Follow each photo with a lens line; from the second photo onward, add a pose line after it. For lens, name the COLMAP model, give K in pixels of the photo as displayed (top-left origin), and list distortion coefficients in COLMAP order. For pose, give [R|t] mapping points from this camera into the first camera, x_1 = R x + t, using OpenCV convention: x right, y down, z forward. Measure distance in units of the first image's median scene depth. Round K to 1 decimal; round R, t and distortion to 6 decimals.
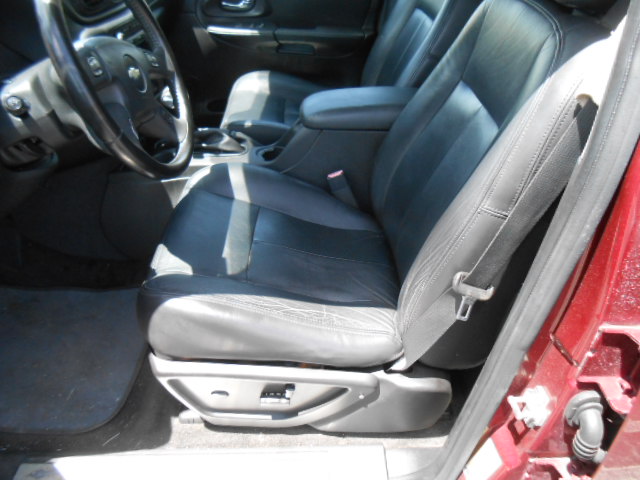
lens RADIAL K [[482.6, 0, 319.3], [0, 482.6, 240.3], [0, 0, 1]] dist [-0.035136, 0.014884]
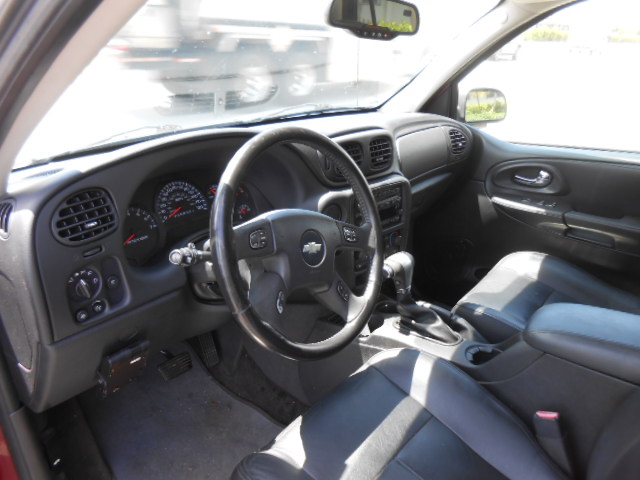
lens RADIAL K [[482.6, 0, 320.0], [0, 482.6, 238.7], [0, 0, 1]] dist [-0.035136, 0.014884]
pose [[0.758811, 0.204956, -0.618223, 0.153426], [-0.365200, 0.919834, -0.143301, -0.140563], [0.539291, 0.334513, 0.772830, 0.135453]]
